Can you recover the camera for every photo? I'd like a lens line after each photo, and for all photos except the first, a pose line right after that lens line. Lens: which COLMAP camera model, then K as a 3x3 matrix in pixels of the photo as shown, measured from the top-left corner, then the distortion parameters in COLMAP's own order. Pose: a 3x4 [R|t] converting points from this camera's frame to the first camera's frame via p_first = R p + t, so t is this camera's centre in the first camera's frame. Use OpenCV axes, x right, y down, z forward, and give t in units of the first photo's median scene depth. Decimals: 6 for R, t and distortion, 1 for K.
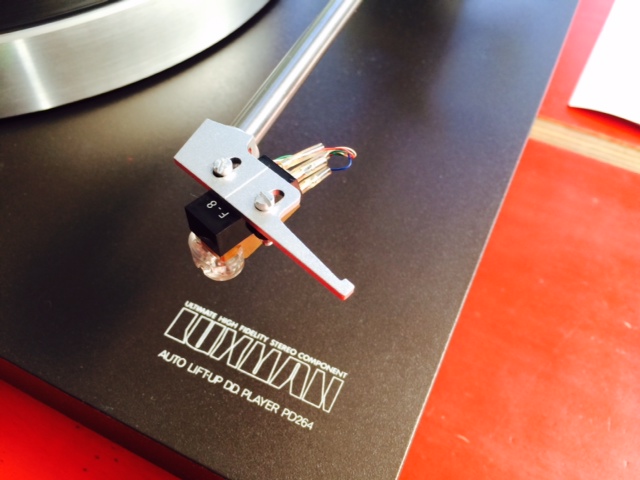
lens RADIAL K [[552.8, 0, 320.1], [0, 552.8, 238.2], [0, 0, 1]] dist [0.079229, -0.122694]
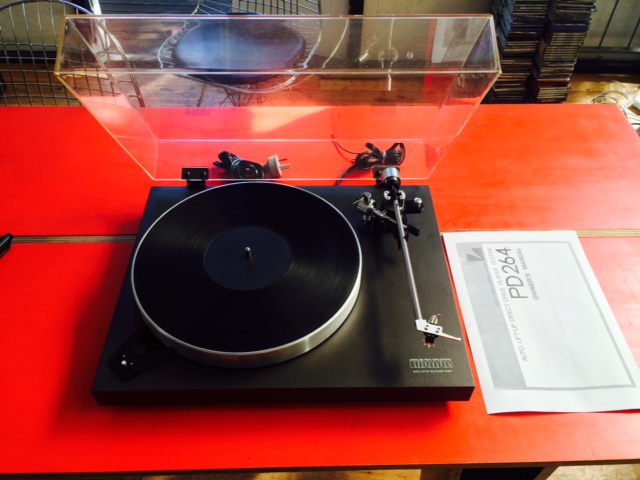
lens RADIAL K [[552.8, 0, 317.0], [0, 552.8, 244.1], [0, 0, 1]] dist [0.079229, -0.122694]
pose [[0.882607, -0.357238, 0.305590, -2.077115], [0.391613, 0.918330, -0.057523, -0.823543], [-0.260084, 0.170443, 0.950424, -3.332054]]
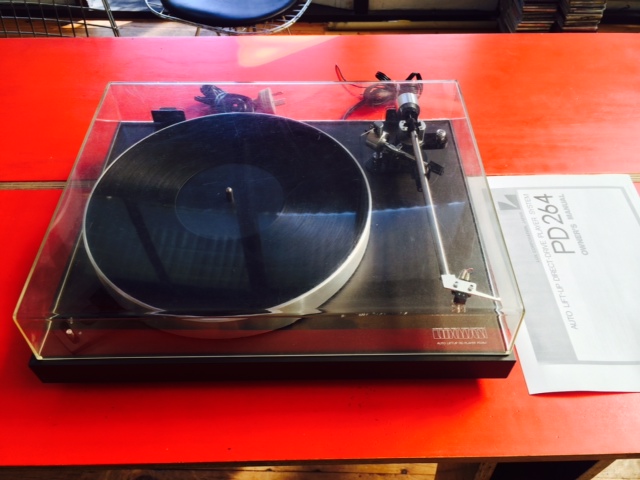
lens RADIAL K [[552.8, 0, 319.0], [0, 552.8, 241.6], [0, 0, 1]] dist [0.079229, -0.122694]
pose [[0.884756, -0.368639, 0.285153, -1.809282], [0.391579, 0.919780, -0.025900, -0.604949], [-0.252731, 0.134575, 0.958132, -2.314388]]
